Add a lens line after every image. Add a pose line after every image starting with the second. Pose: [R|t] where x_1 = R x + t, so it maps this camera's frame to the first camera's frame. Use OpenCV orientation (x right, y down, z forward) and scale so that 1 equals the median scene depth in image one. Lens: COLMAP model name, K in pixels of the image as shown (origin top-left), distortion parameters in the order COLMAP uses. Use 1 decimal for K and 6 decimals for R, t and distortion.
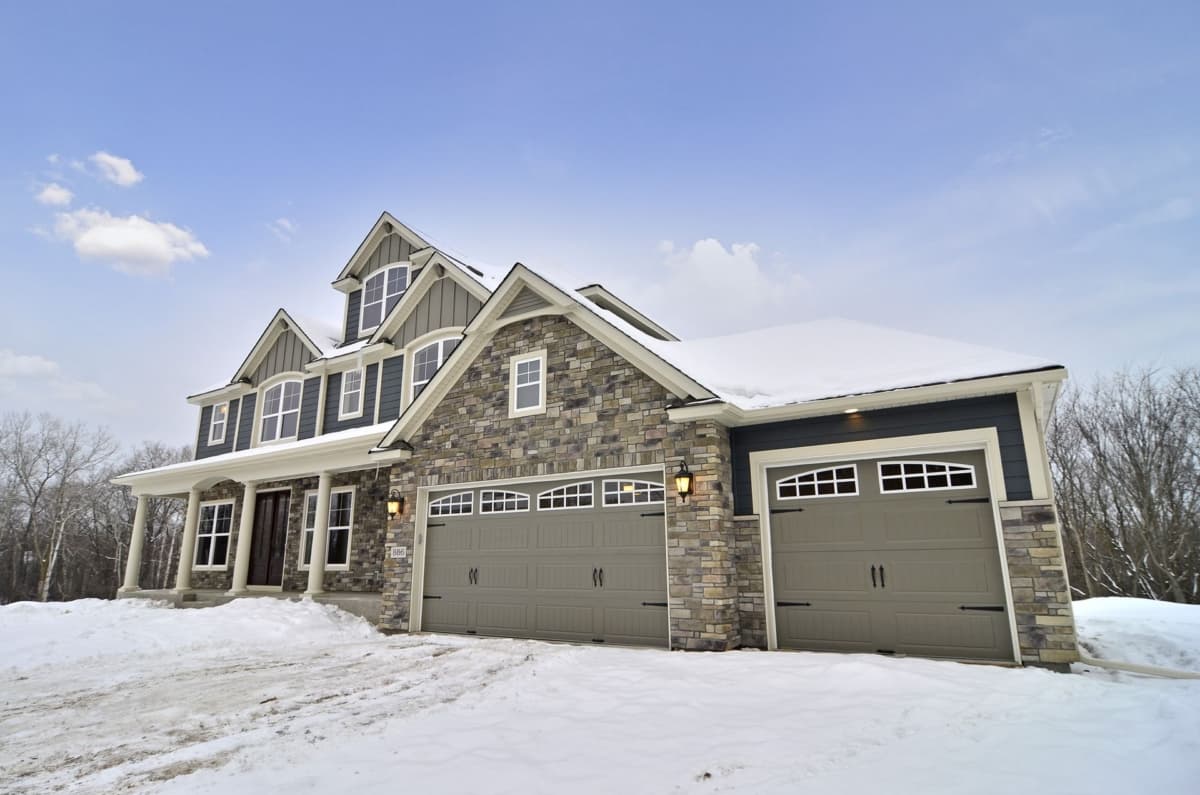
lens RADIAL K [[633.4, 0, 595.4], [0, 633.4, 383.9], [0, 0, 1]] dist [-0.005074, -0.003949]
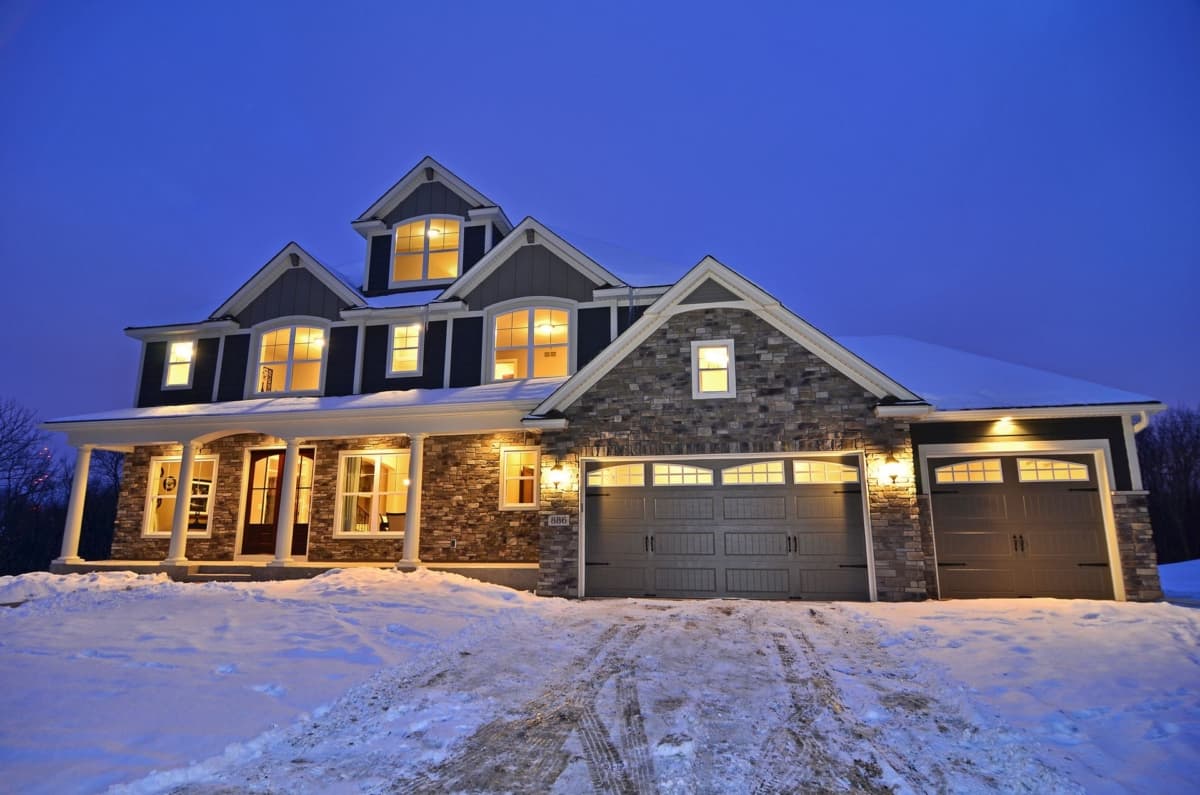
lens RADIAL K [[633.4, 0, 600.0], [0, 633.4, 374.1], [0, 0, 1]] dist [-0.005074, -0.003949]
pose [[0.935193, 0.090309, 0.342430, -0.646959], [-0.101108, 0.994780, 0.013779, 0.012977], [-0.339398, -0.047508, 0.939442, 0.039299]]
